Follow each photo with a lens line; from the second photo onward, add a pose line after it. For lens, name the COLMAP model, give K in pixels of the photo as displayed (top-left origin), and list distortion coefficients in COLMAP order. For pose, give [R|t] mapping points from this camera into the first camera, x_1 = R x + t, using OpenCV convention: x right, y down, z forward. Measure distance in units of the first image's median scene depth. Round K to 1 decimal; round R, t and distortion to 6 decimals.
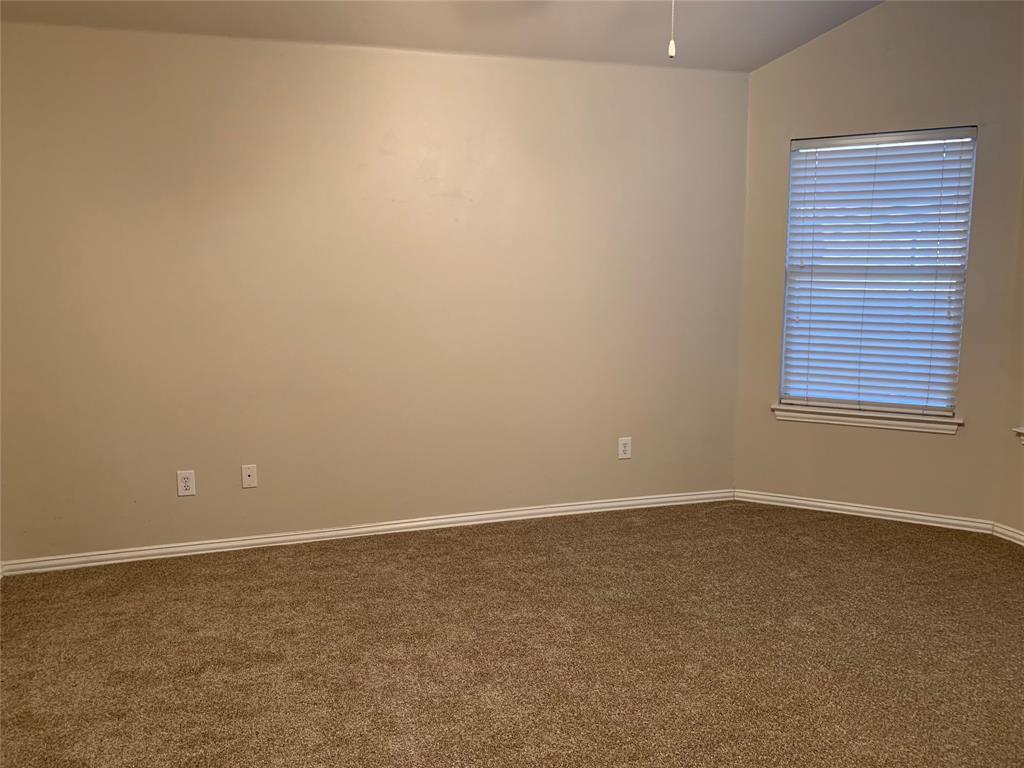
lens RADIAL K [[784.0, 0, 509.7], [0, 784.0, 377.7], [0, 0, 1]] dist [0.064548, -0.123717]
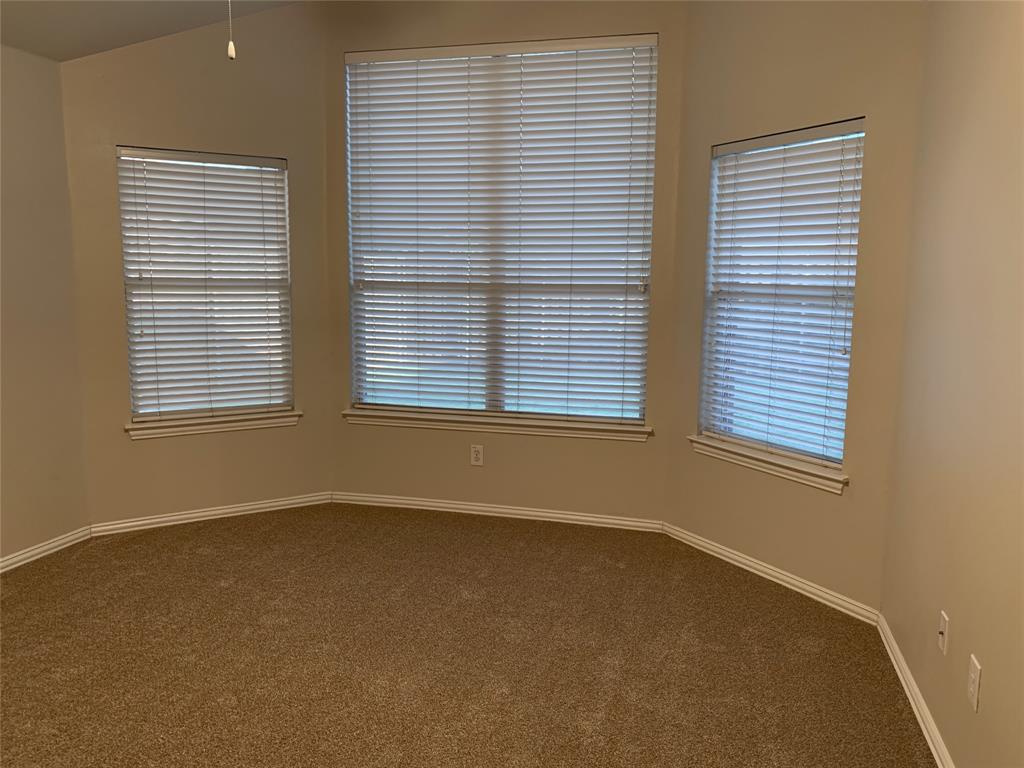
lens RADIAL K [[784.0, 0, 509.7], [0, 784.0, 377.7], [0, 0, 1]] dist [0.064548, -0.123717]
pose [[0.521699, -0.100217, 0.847223, -0.243962], [0.114554, 0.992312, 0.046840, -0.014917], [-0.845404, 0.072616, 0.529169, 0.123129]]
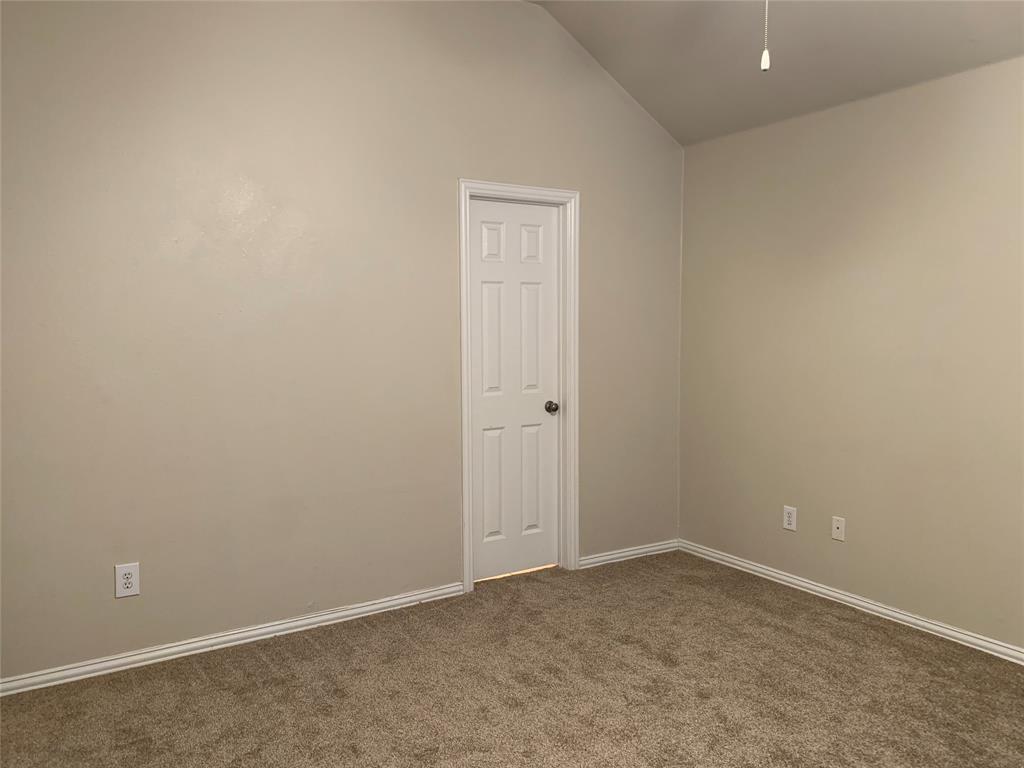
lens RADIAL K [[785.3, 0, 512.0], [0, 785.3, 384.0], [0, 0, 1]] dist [0.004518, -0.002084]
pose [[0.283157, 0.085623, -0.955244, 0.486759], [-0.141631, 0.988820, 0.046649, -0.044621], [0.948558, 0.122083, 0.292118, 0.287455]]
